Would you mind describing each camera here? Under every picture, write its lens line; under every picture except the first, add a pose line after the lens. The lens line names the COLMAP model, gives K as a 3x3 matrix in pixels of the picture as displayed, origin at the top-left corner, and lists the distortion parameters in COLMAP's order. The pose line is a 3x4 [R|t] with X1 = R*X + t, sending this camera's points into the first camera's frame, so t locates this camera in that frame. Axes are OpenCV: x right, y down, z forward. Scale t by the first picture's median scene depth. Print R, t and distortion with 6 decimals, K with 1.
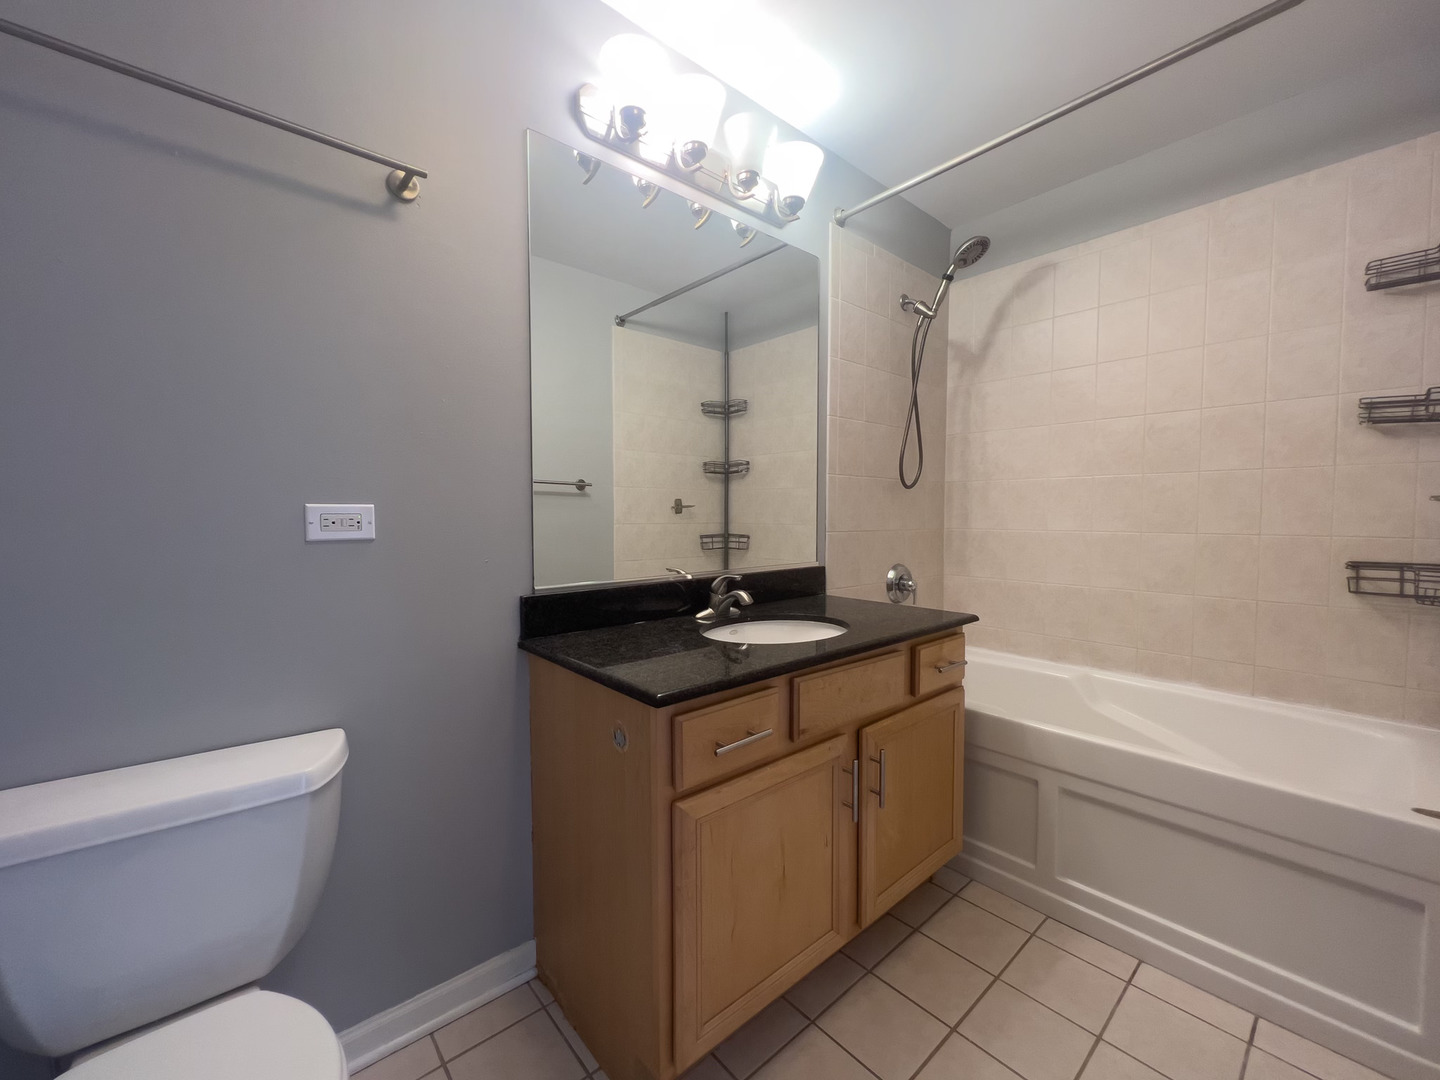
lens RADIAL K [[585.9, 0, 717.5], [0, 585.9, 537.4], [0, 0, 1]] dist [-0.000421, -0.000028]
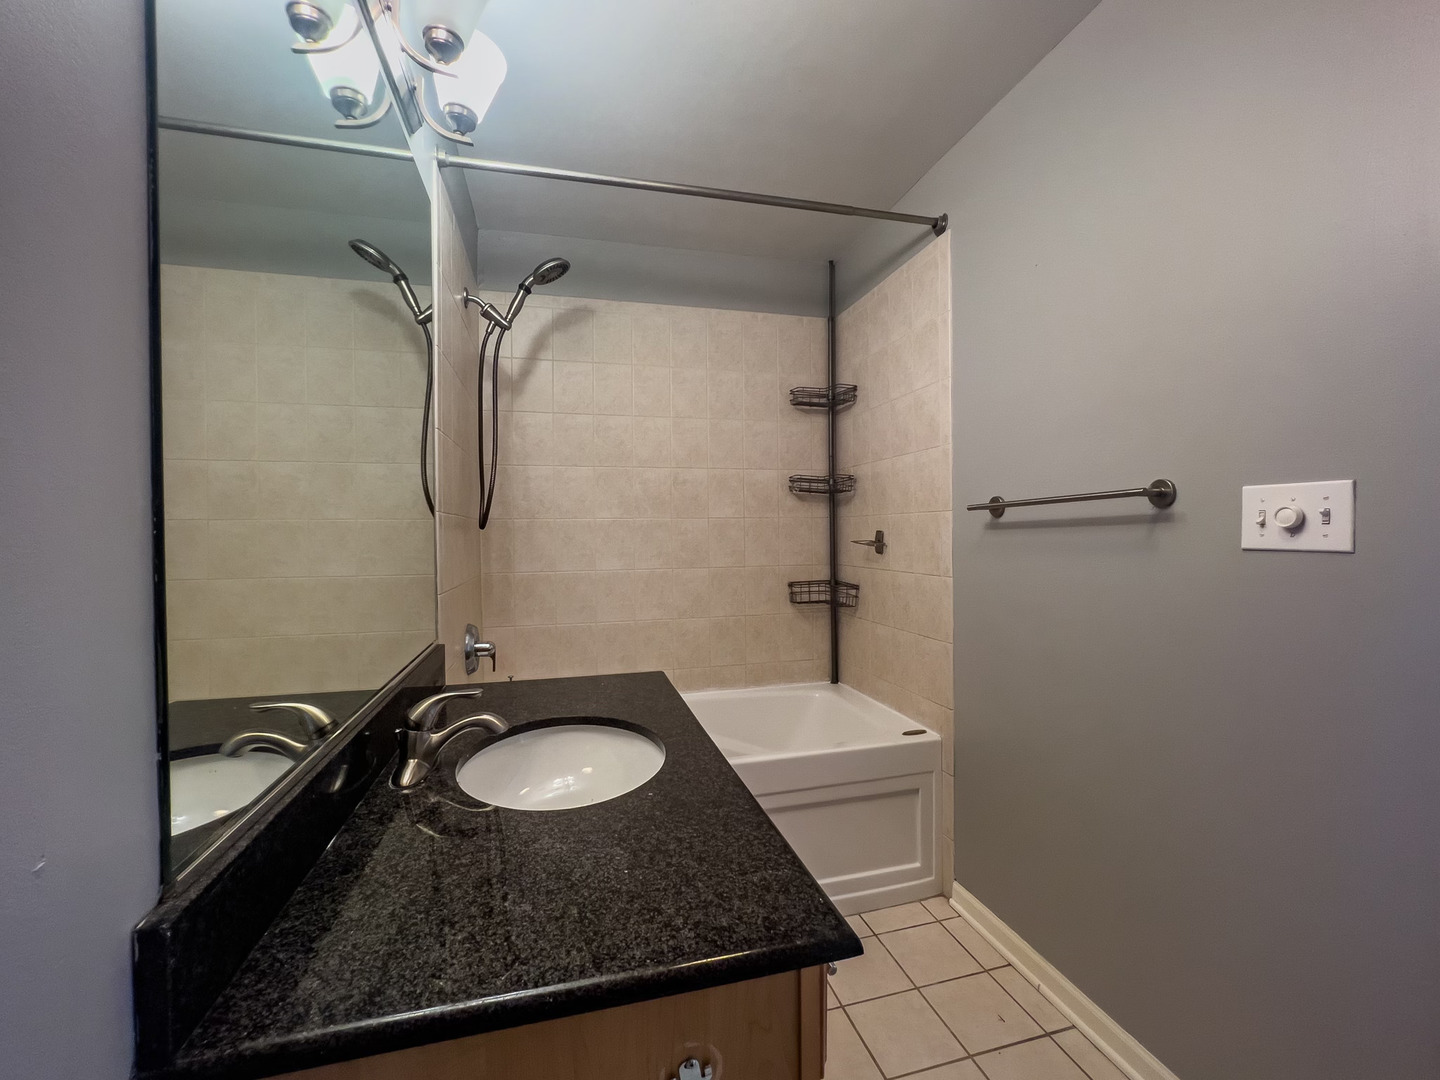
lens RADIAL K [[610.8, 0, 714.7], [0, 610.8, 551.8], [0, 0, 1]] dist [-0.000461, -0.000035]
pose [[0.467897, -0.012625, 0.883693, -0.349338], [0.056990, 0.998248, -0.015913, -0.020248], [-0.881944, 0.057807, 0.467797, 0.409732]]
